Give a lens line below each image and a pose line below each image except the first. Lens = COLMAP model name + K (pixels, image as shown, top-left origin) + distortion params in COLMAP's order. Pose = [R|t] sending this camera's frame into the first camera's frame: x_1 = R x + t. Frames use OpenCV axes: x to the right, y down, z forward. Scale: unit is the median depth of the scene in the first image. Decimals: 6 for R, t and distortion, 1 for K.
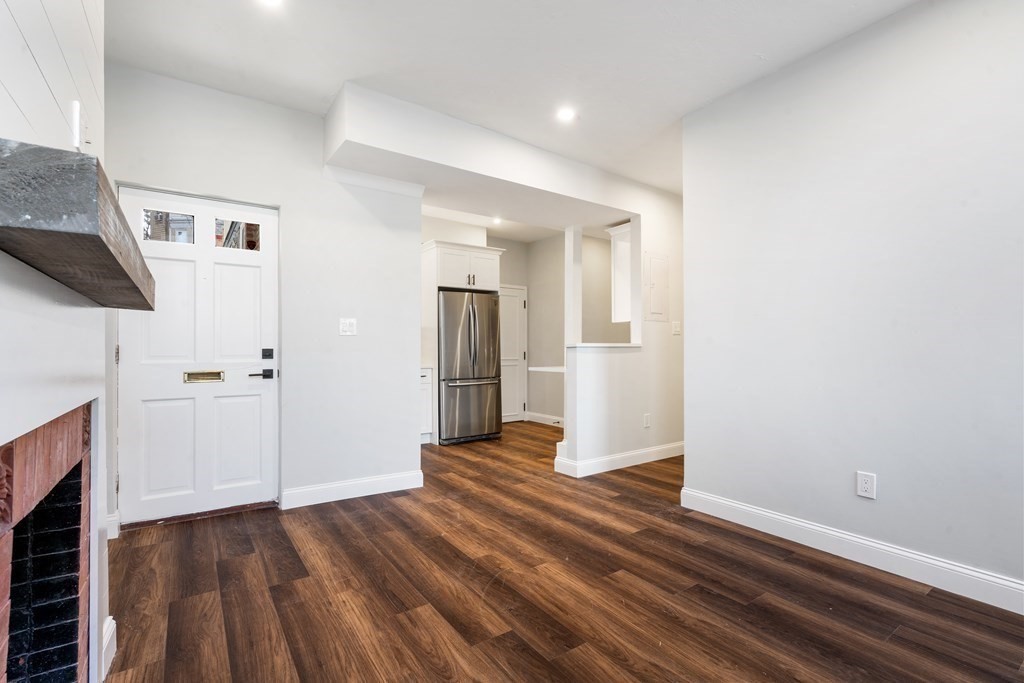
lens RADIAL K [[461.4, 0, 512.0], [0, 461.4, 348.6], [0, 0, 1]] dist [0.000280, 0.000095]
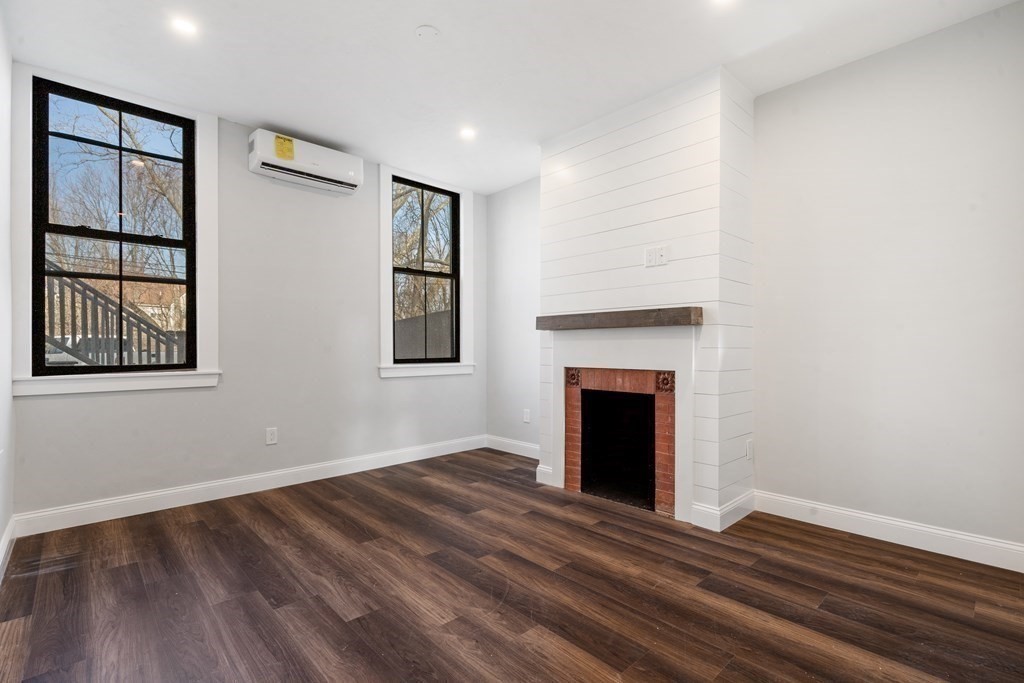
lens RADIAL K [[472.2, 0, 511.4], [0, 472.2, 346.0], [0, 0, 1]] dist [-0.001272, -0.000028]
pose [[-0.991212, 0.001524, -0.132274, 0.056997], [0.003227, 0.999915, -0.012659, 0.010626], [0.132244, -0.012975, -0.991132, 1.660394]]
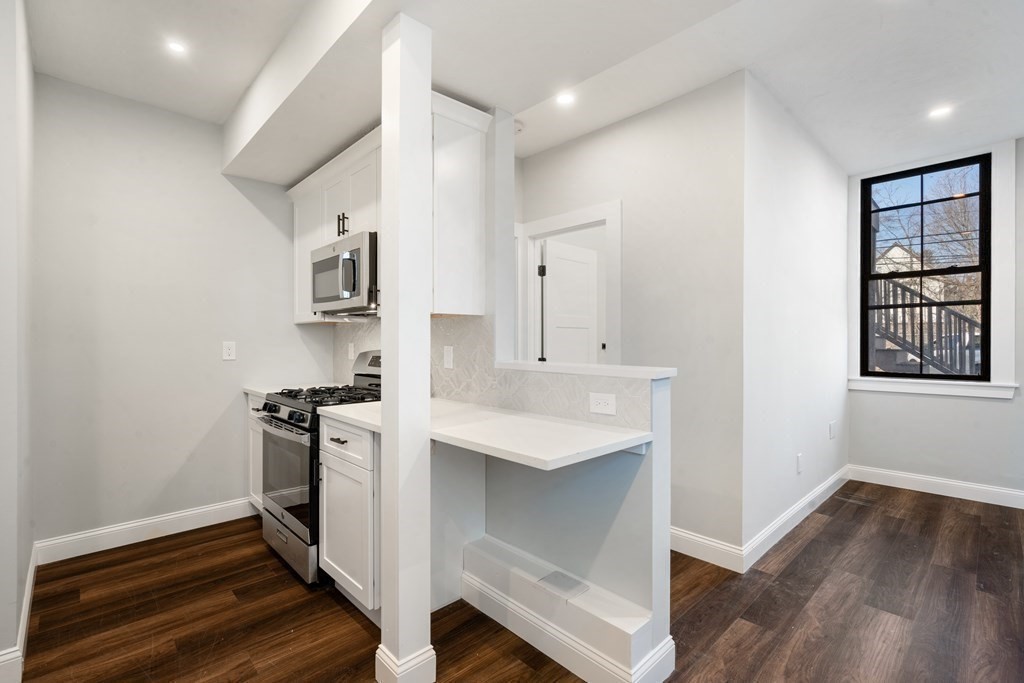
lens RADIAL K [[461.4, 0, 512.0], [0, 461.4, 348.6], [0, 0, 1]] dist [0.000280, 0.000095]
pose [[-0.146156, -0.015591, 0.989139, -0.421254], [-0.005713, 0.999872, 0.014916, -0.056167], [-0.989245, -0.003471, -0.146226, 1.884410]]
